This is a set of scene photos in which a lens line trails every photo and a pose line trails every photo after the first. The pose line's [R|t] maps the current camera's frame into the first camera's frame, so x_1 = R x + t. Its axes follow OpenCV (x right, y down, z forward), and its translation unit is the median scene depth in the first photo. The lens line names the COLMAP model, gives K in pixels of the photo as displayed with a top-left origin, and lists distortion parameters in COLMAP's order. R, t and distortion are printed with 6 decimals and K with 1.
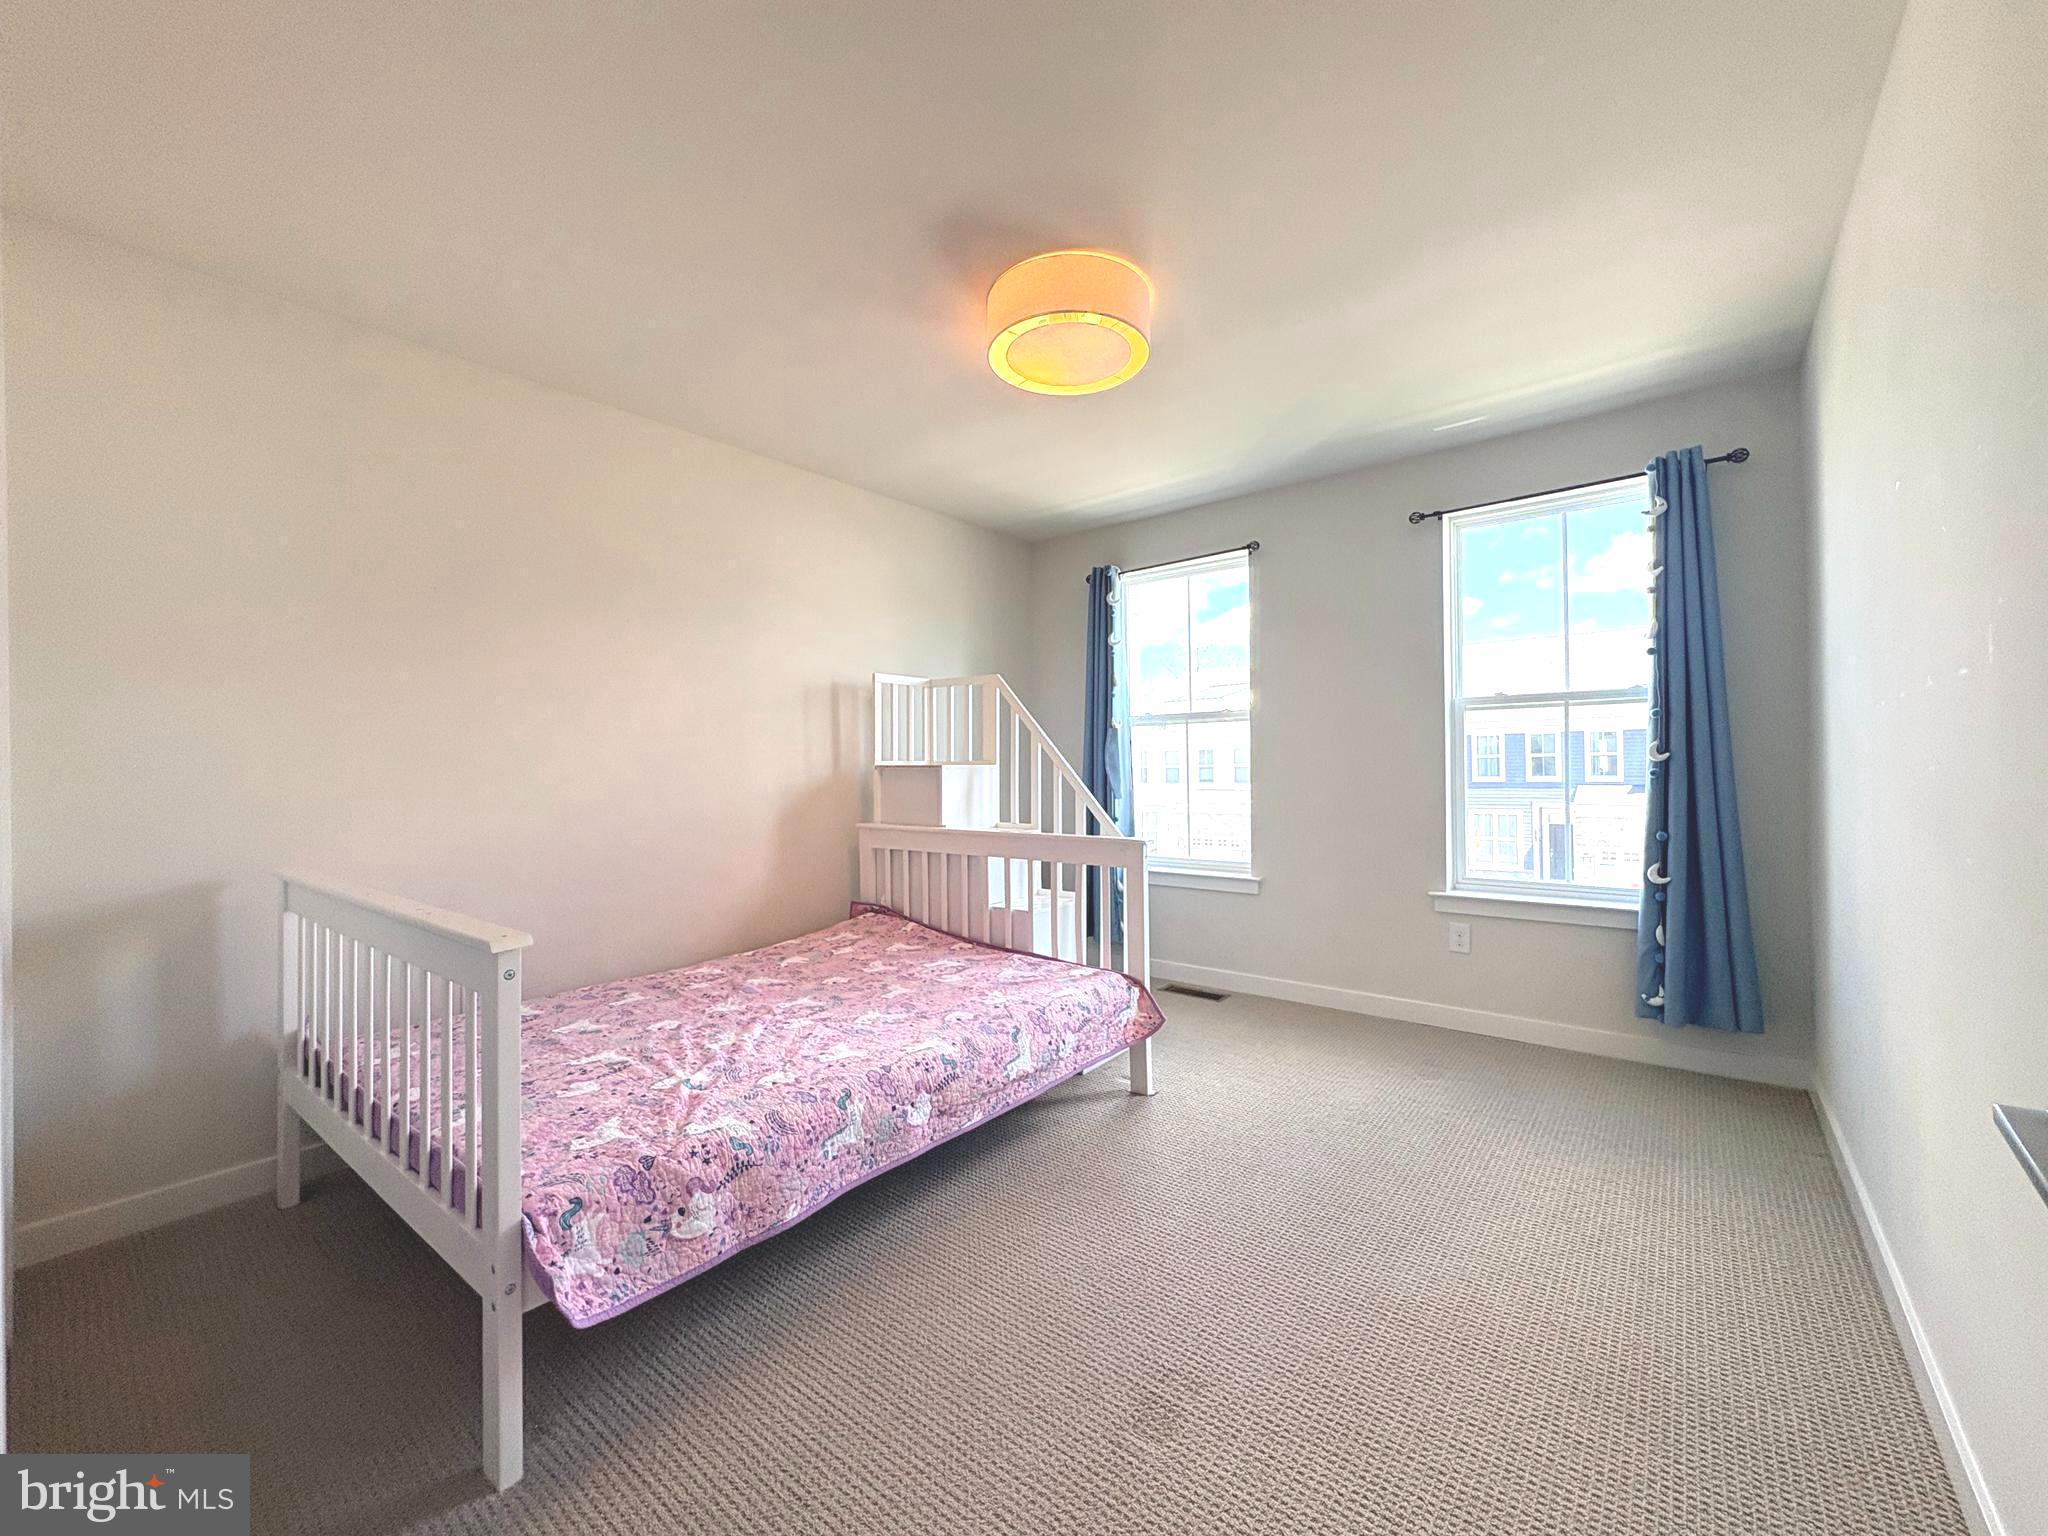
lens RADIAL K [[820.7, 0, 1023.8], [0, 820.7, 765.7], [0, 0, 1]] dist [-0.000414, -0.000186]
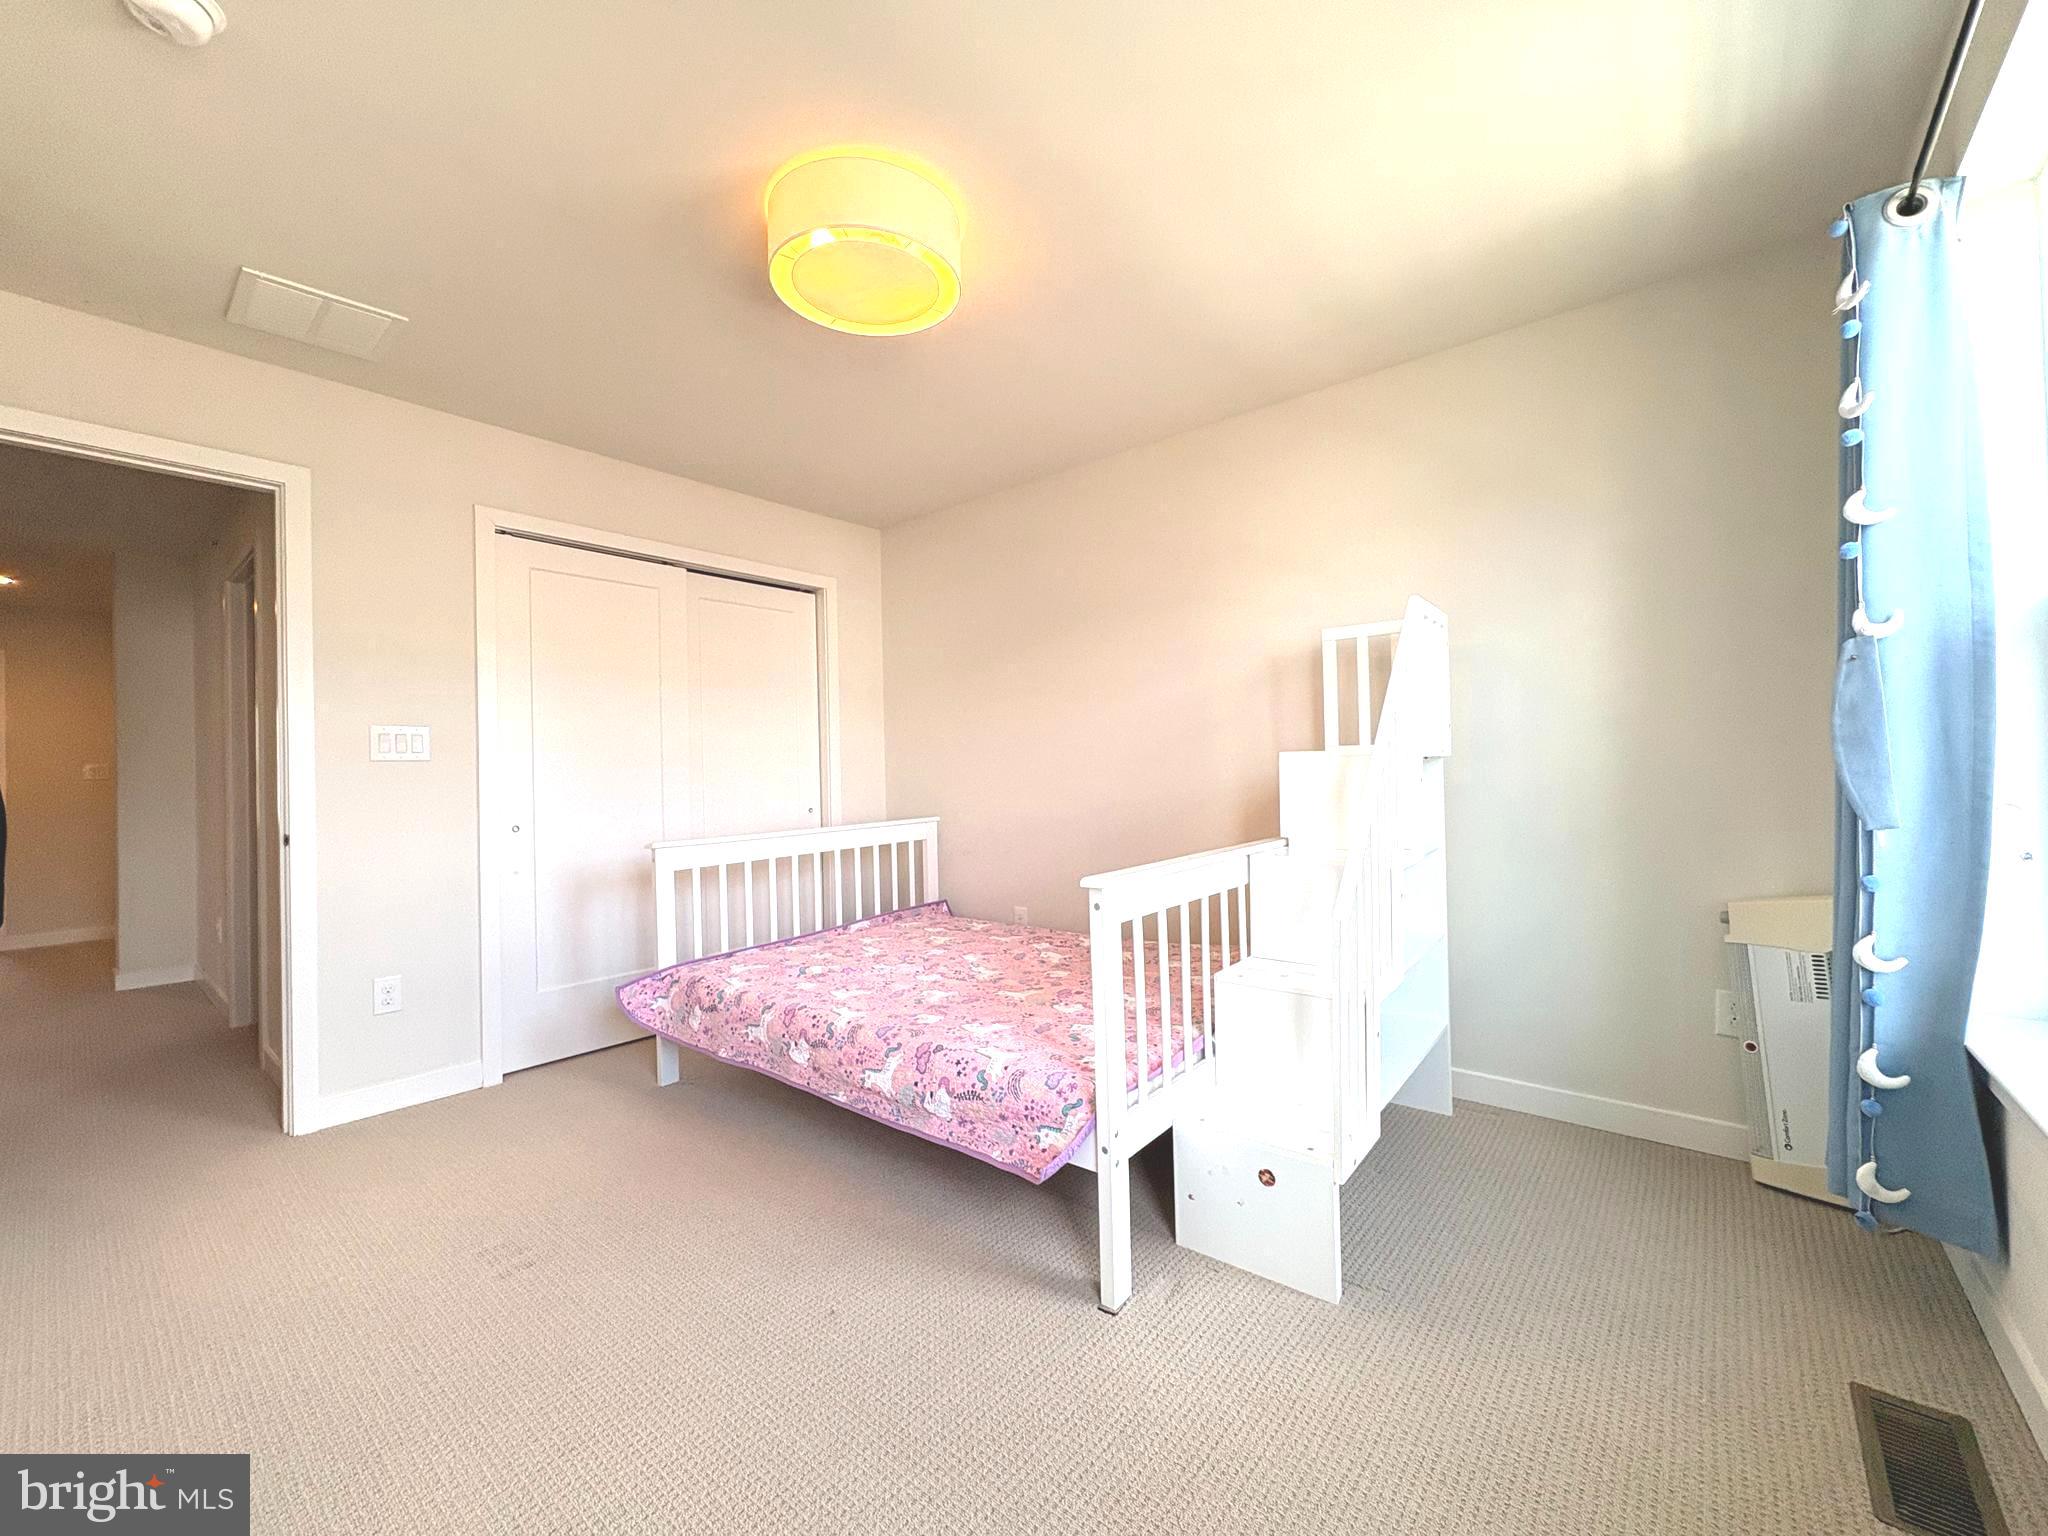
lens RADIAL K [[820.7, 0, 1023.8], [0, 820.7, 765.7], [0, 0, 1]] dist [-0.000414, -0.000186]
pose [[-0.017730, 0.007793, -0.999812, 0.775743], [0.024364, 0.999676, 0.007360, 0.001051], [0.999546, -0.024229, -0.017914, 0.992747]]
